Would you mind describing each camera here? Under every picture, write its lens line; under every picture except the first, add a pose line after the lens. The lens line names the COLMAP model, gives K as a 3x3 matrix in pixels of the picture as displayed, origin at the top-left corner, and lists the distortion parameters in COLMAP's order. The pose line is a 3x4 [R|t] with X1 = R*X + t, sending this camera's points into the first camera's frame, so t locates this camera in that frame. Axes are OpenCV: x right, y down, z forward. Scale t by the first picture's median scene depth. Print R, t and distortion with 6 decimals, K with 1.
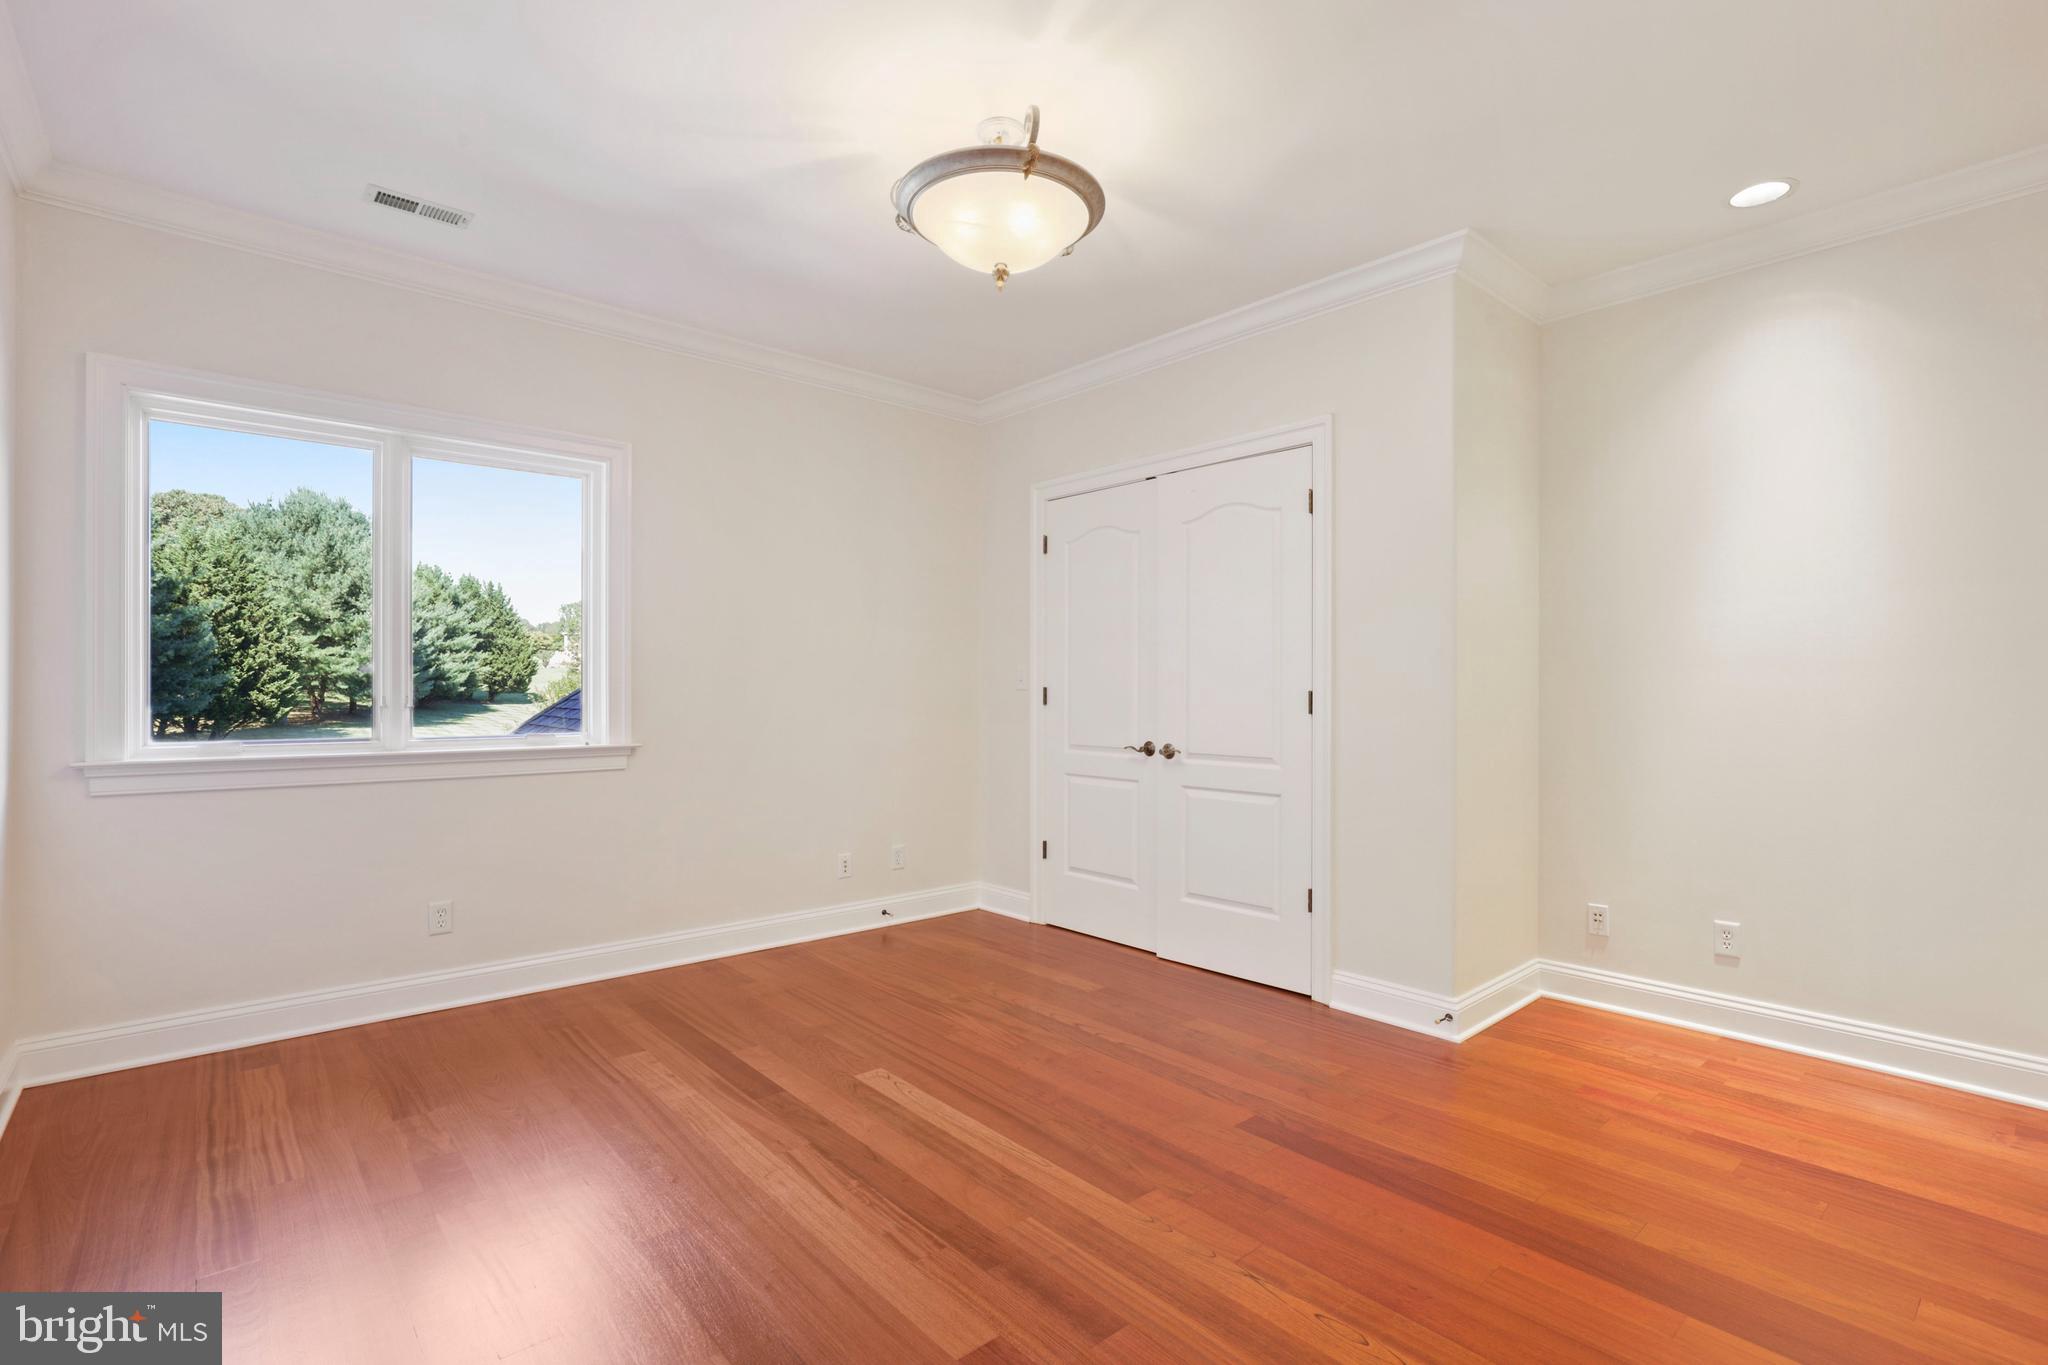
lens RADIAL K [[943.6, 0, 1042.3], [0, 943.6, 681.6], [0, 0, 1]] dist [-0.007763, 0.000733]
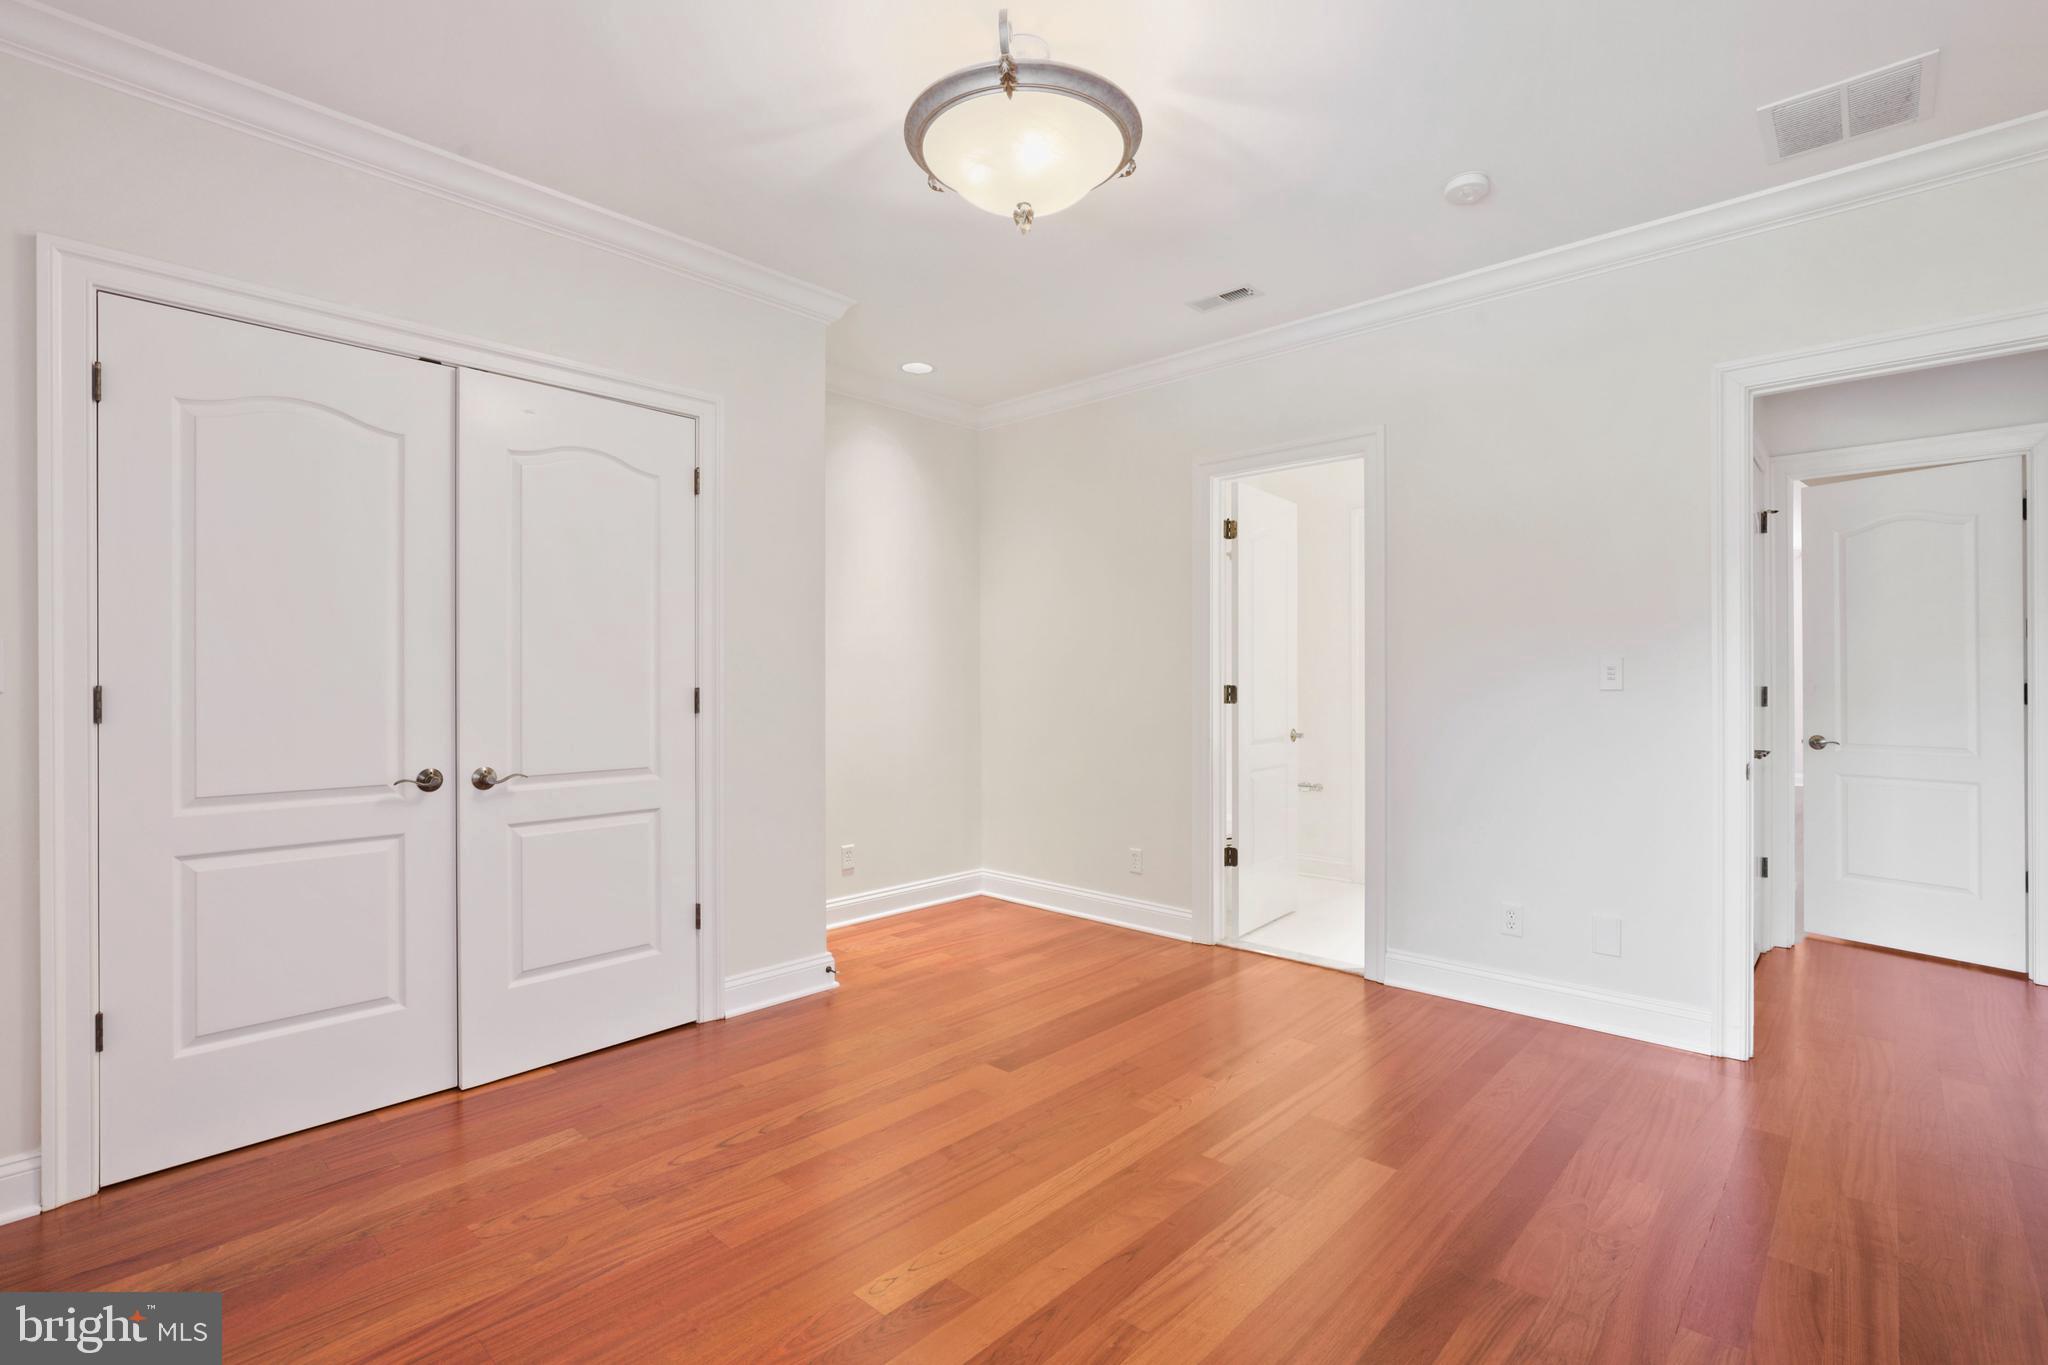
lens RADIAL K [[943.6, 0, 1012.8], [0, 943.6, 678.5], [0, 0, 1]] dist [-0.007763, 0.000733]
pose [[-0.078287, 0.001203, 0.996930, -0.670020], [-0.004819, 0.999987, -0.001585, 0.000822], [-0.996919, -0.004929, -0.078280, 0.786483]]
